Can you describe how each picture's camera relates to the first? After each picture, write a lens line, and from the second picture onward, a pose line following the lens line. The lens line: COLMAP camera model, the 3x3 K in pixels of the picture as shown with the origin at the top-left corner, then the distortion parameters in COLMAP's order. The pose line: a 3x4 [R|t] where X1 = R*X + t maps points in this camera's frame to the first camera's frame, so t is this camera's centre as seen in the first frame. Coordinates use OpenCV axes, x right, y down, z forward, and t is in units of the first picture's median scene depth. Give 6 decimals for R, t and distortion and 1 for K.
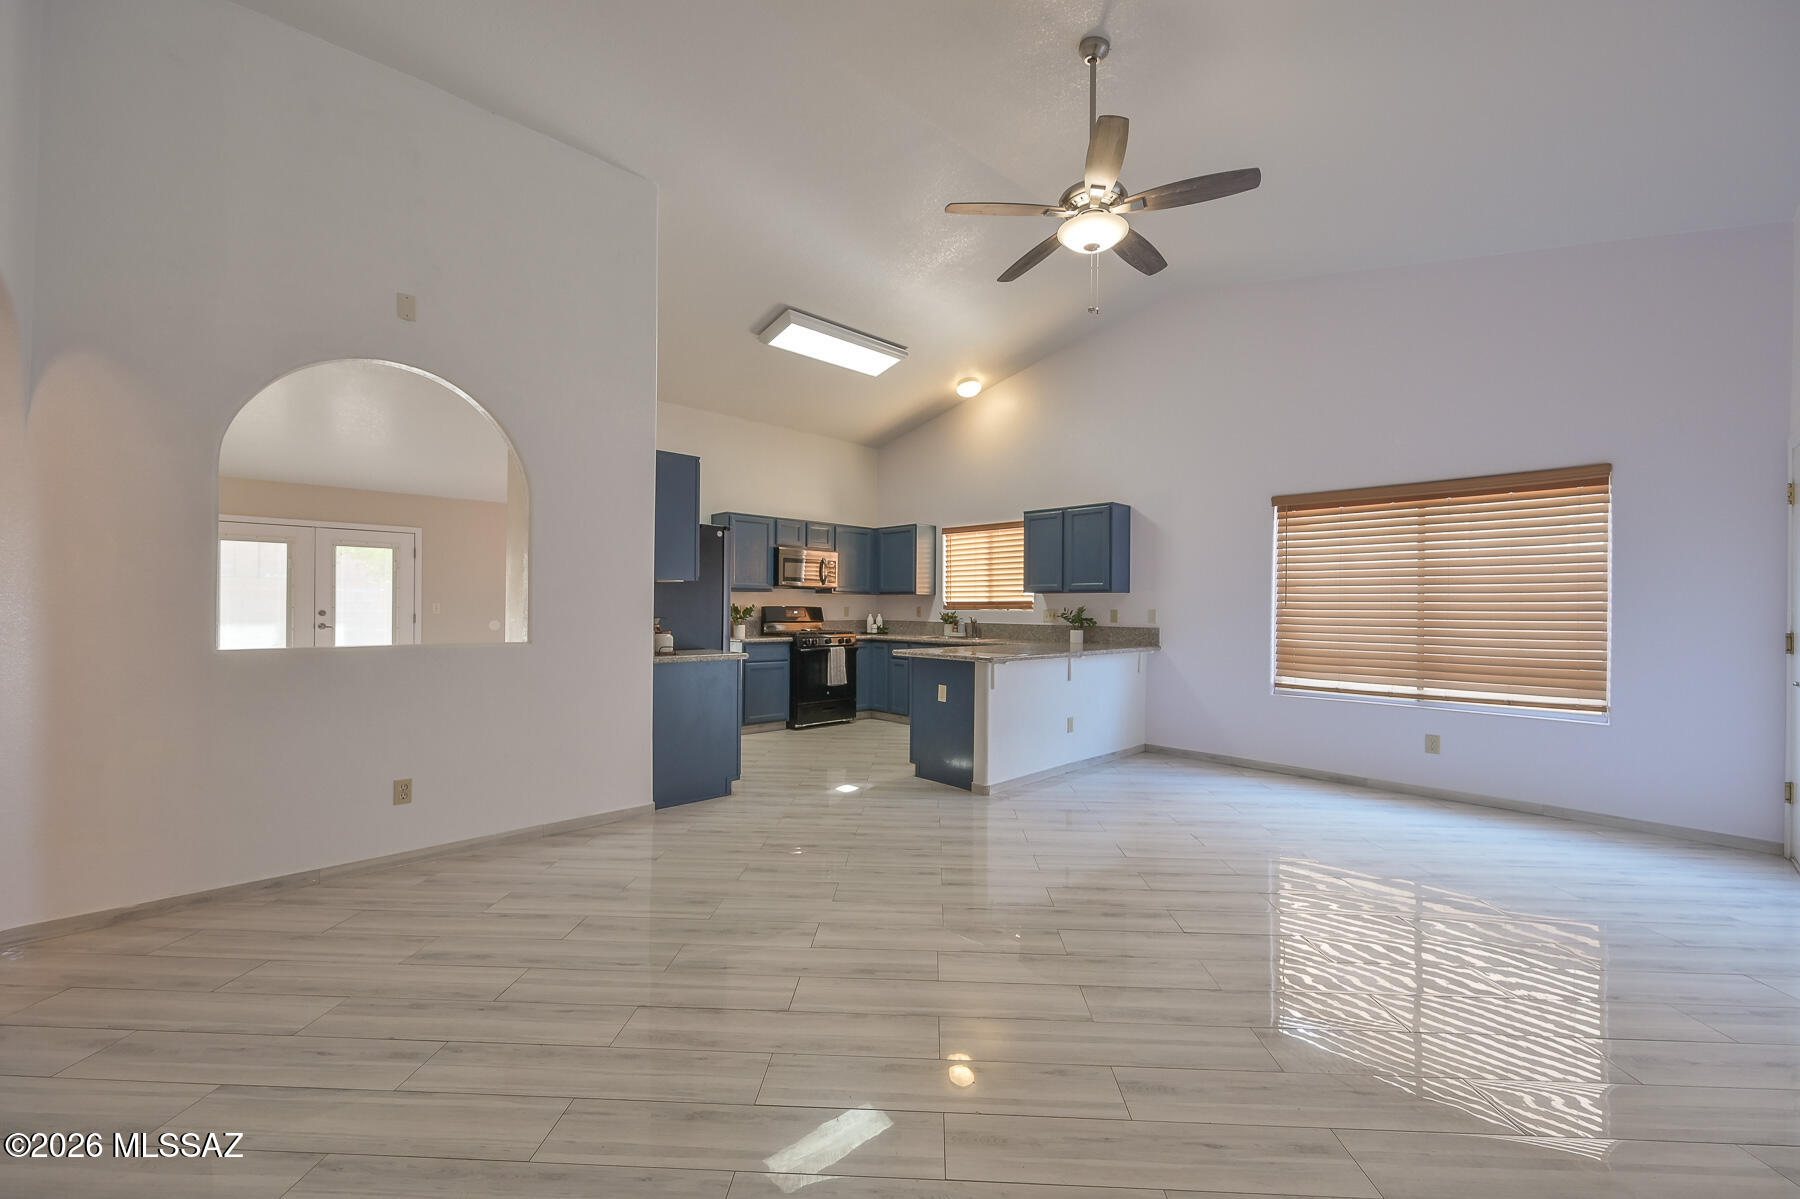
lens RADIAL K [[713.5, 0, 898.1], [0, 713.5, 604.3], [0, 0, 1]] dist [0.004267, 0.000169]
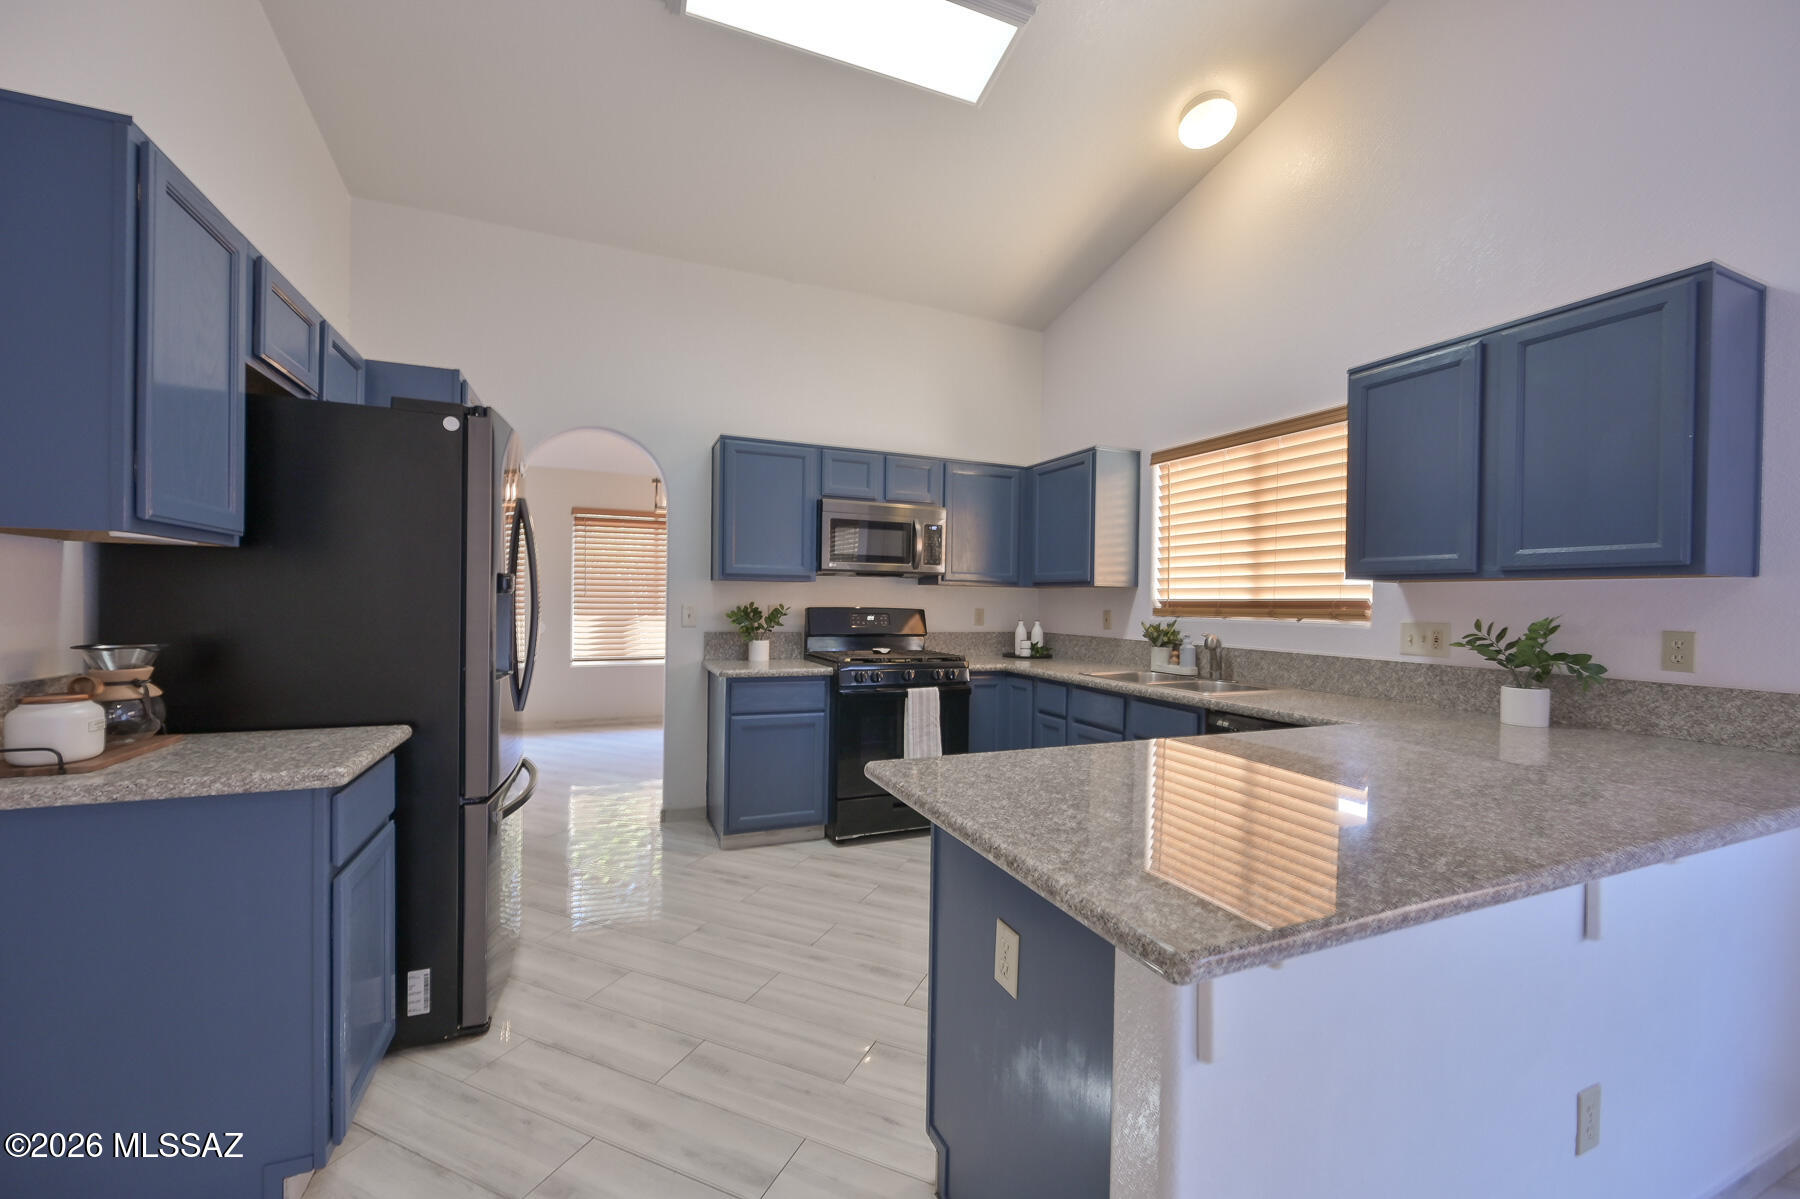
lens RADIAL K [[713.5, 0, 900.7], [0, 713.5, 610.2], [0, 0, 1]] dist [0.004267, 0.000169]
pose [[0.936709, 0.009784, -0.349972, 0.077958], [-0.004480, 0.999863, 0.015963, -0.004146], [0.350080, -0.013385, 0.936624, 0.503398]]
